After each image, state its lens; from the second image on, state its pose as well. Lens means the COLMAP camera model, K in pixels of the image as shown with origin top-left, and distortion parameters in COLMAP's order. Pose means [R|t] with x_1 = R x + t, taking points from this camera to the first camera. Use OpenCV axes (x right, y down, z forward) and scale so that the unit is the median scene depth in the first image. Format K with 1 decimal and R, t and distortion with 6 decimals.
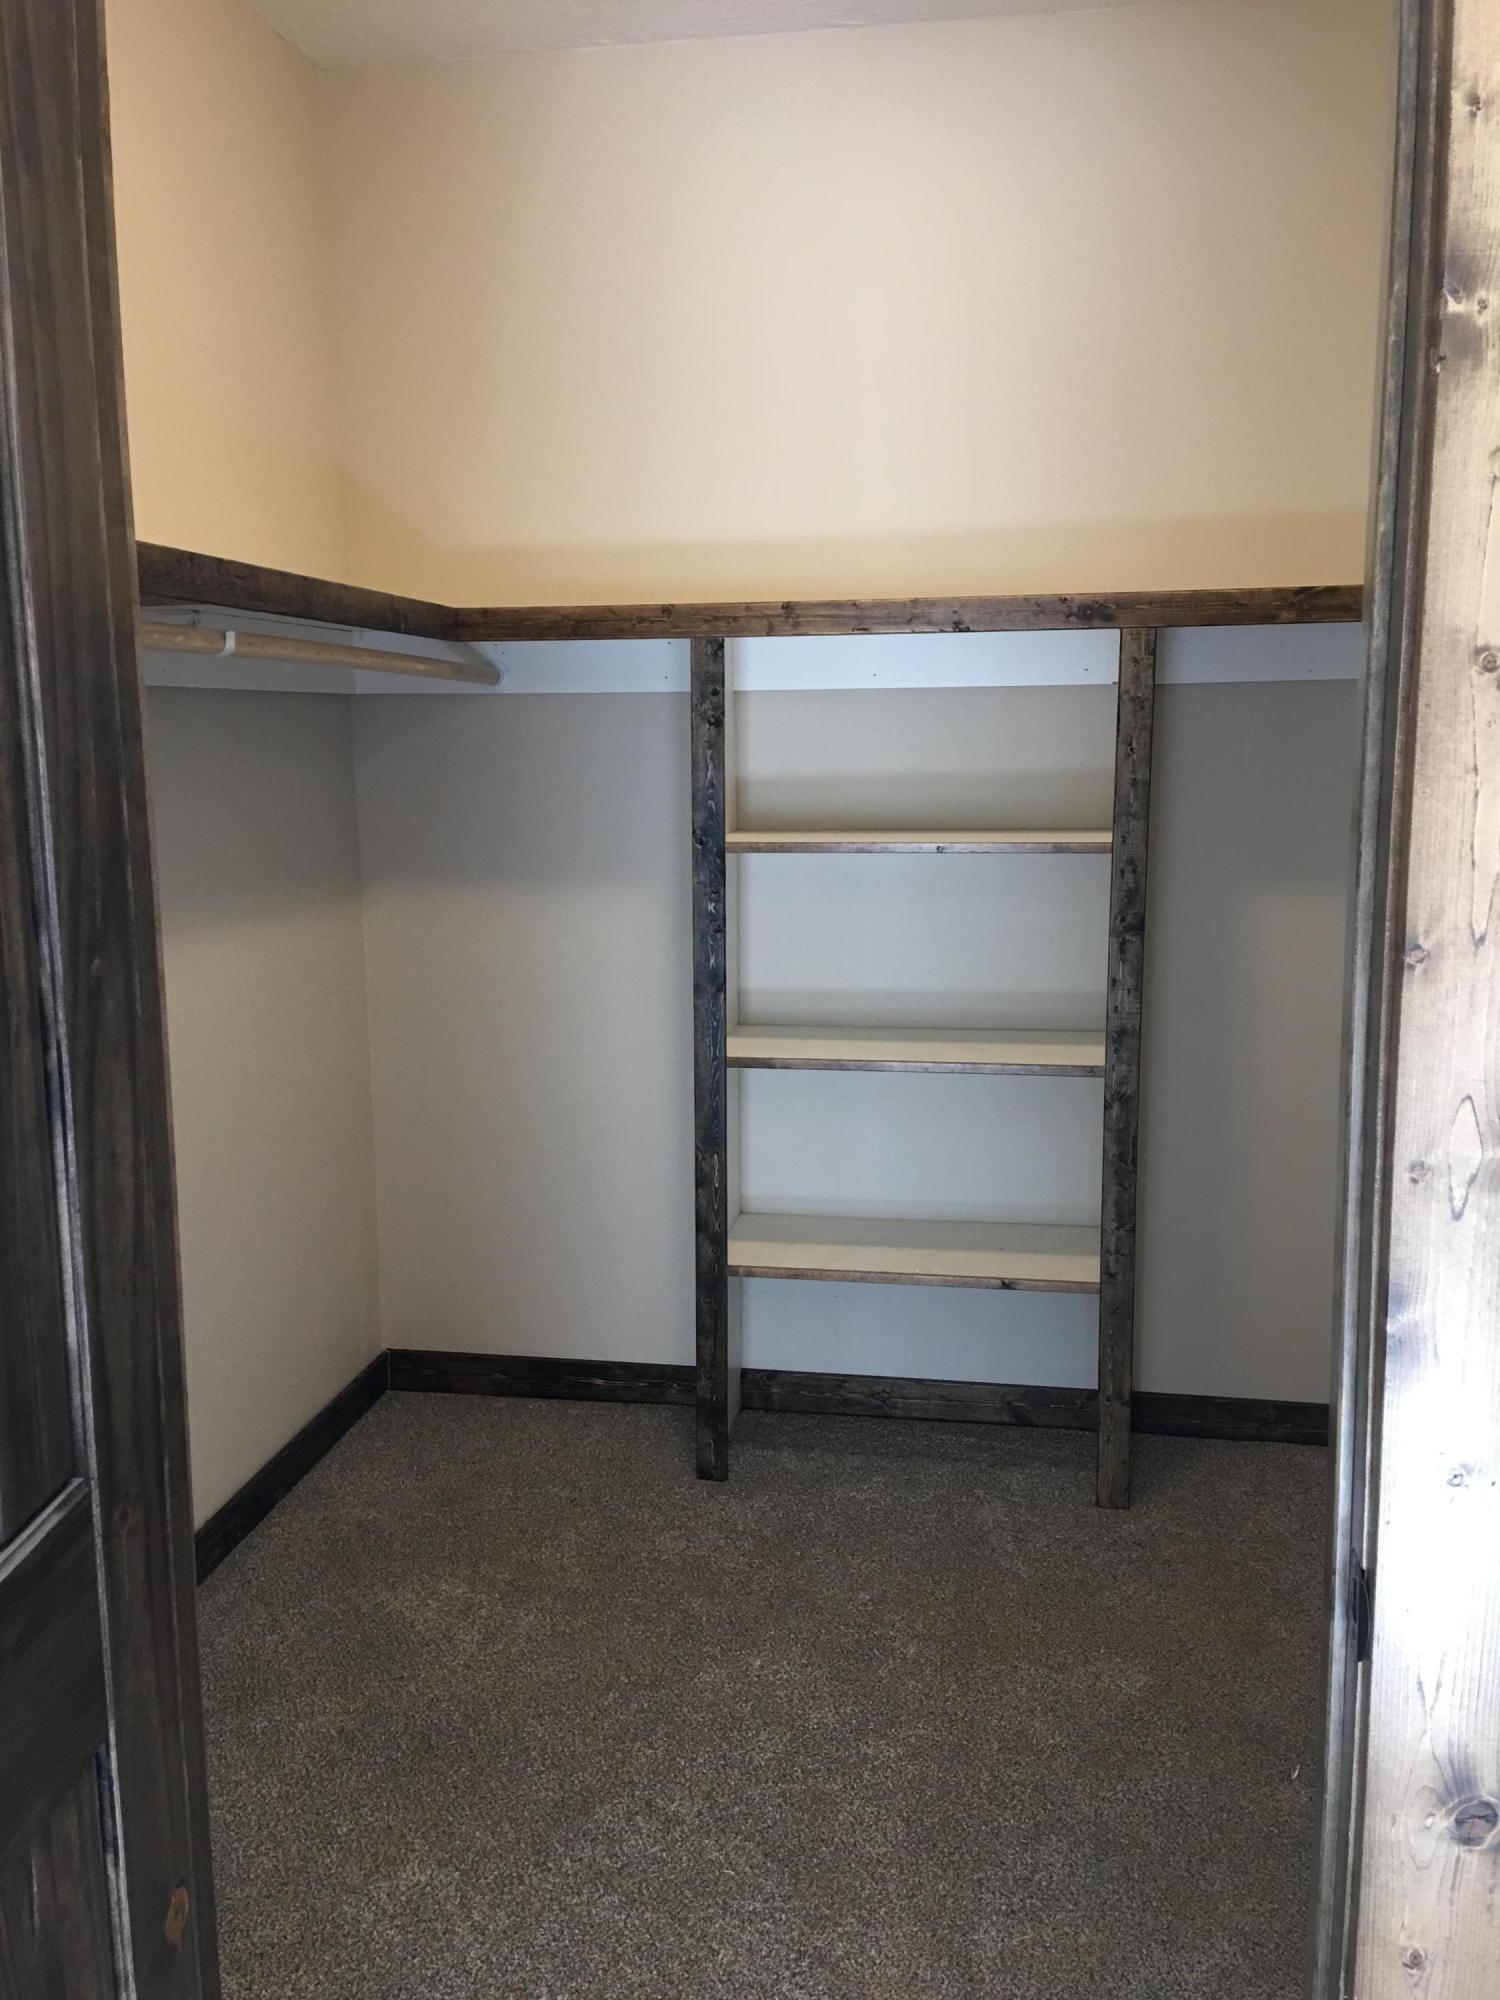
lens RADIAL K [[1684.4, 0, 756.5], [0, 1684.4, 979.9], [0, 0, 1]] dist [0.101572, -0.160203]
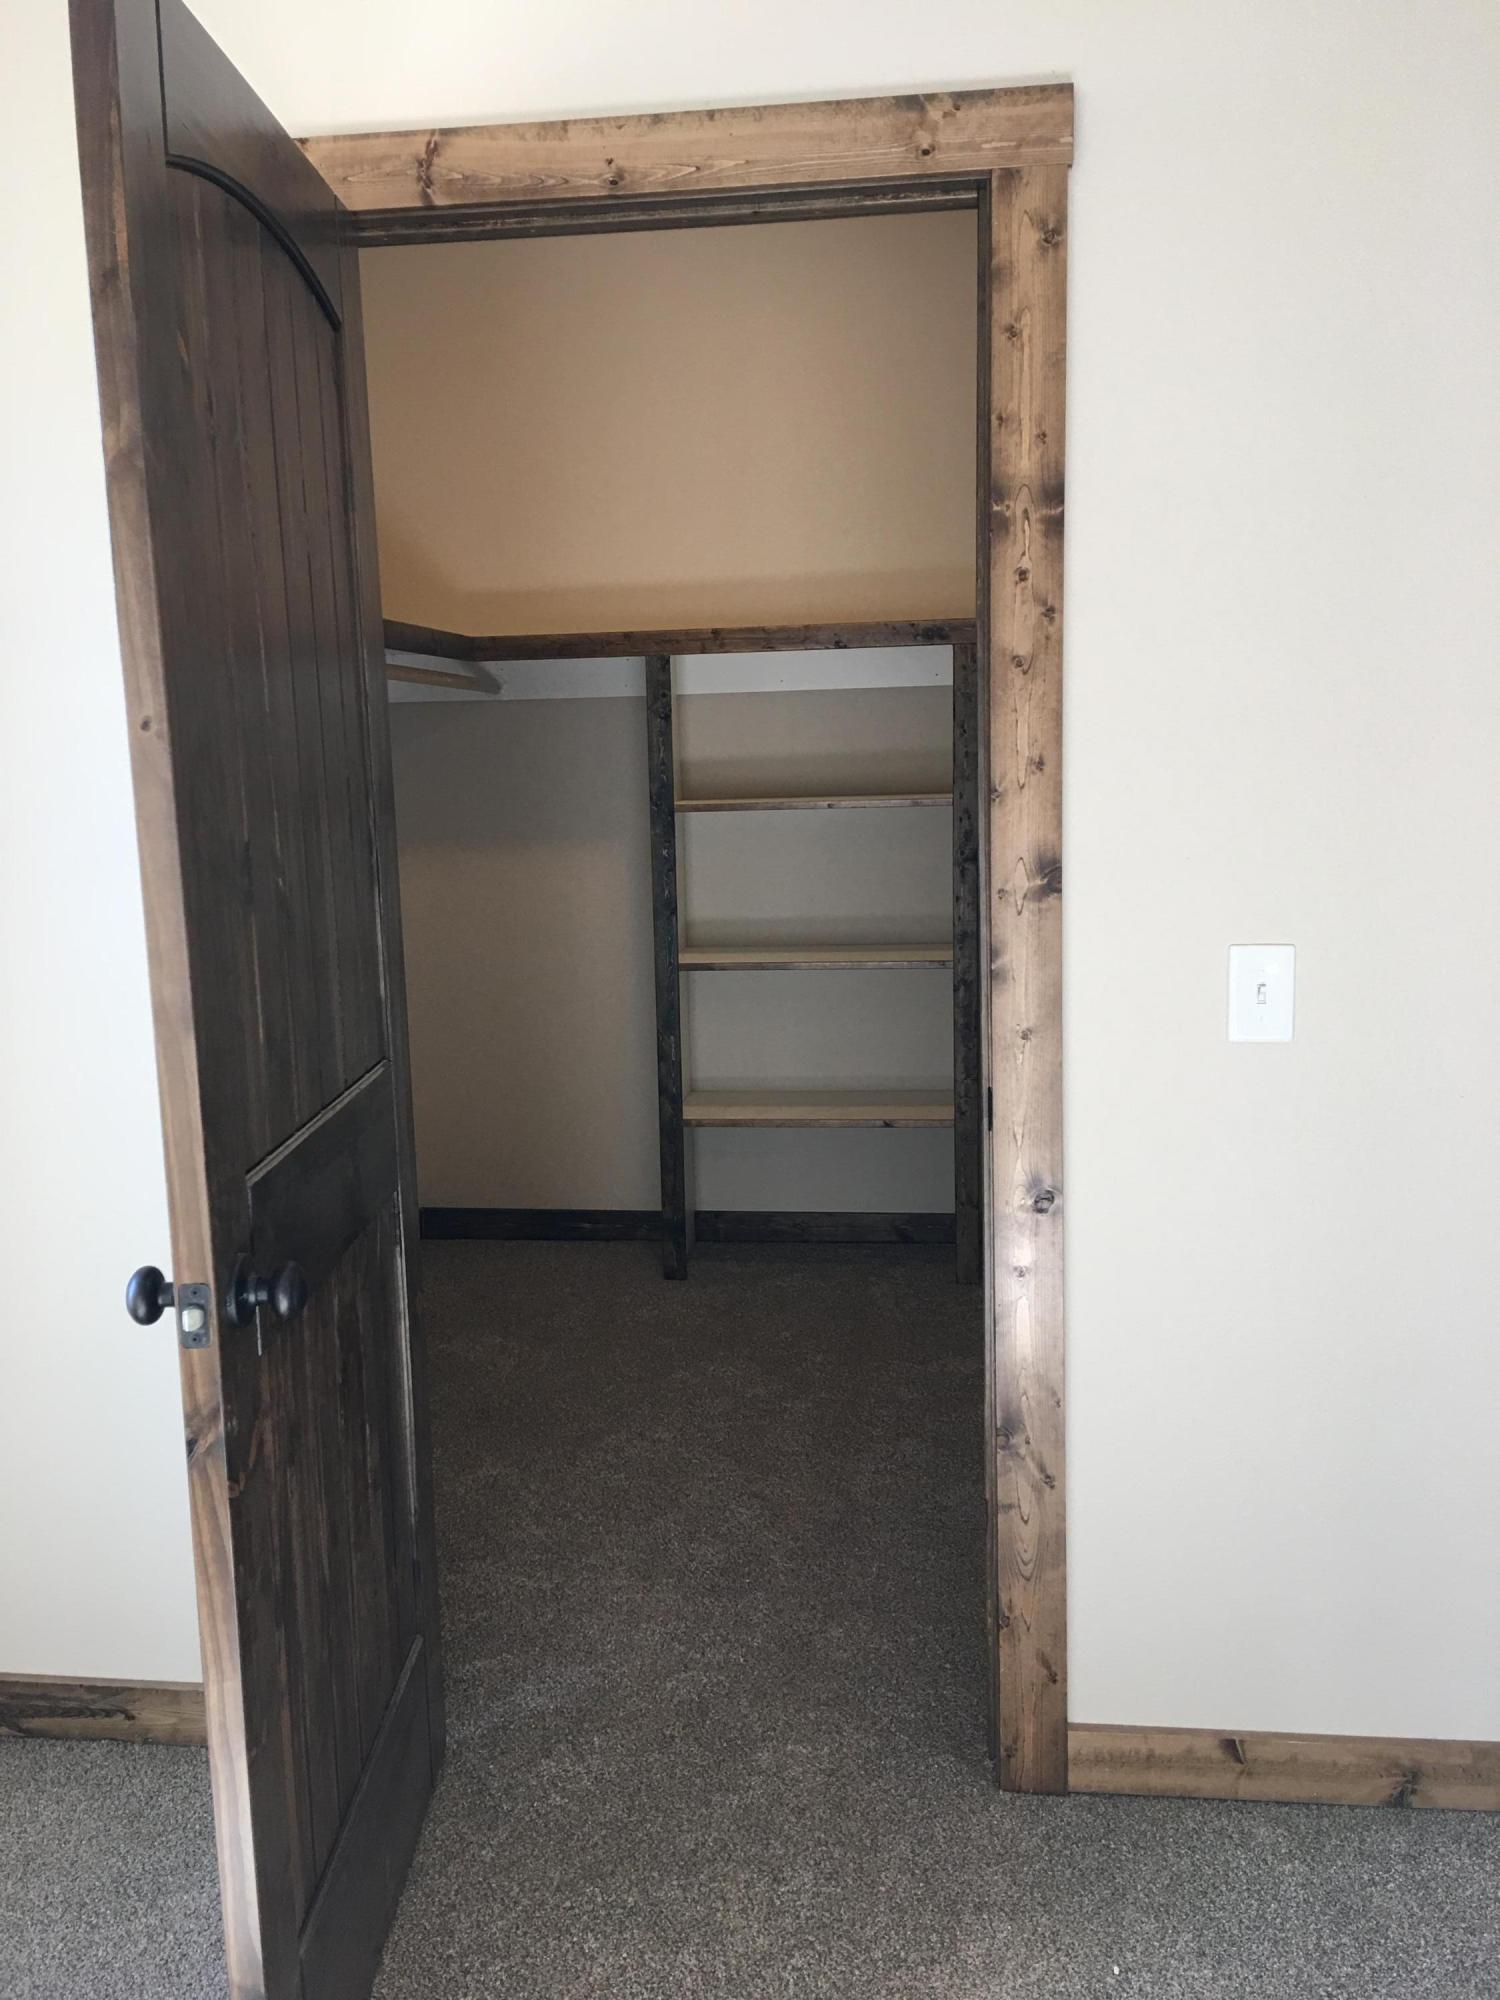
lens RADIAL K [[1684.4, 0, 756.5], [0, 1684.4, 979.9], [0, 0, 1]] dist [0.101572, -0.160203]
pose [[0.999118, -0.024043, 0.034435, -0.002374], [0.024334, 0.999671, -0.008060, 0.072511], [-0.034230, 0.008891, 0.999374, -0.364522]]
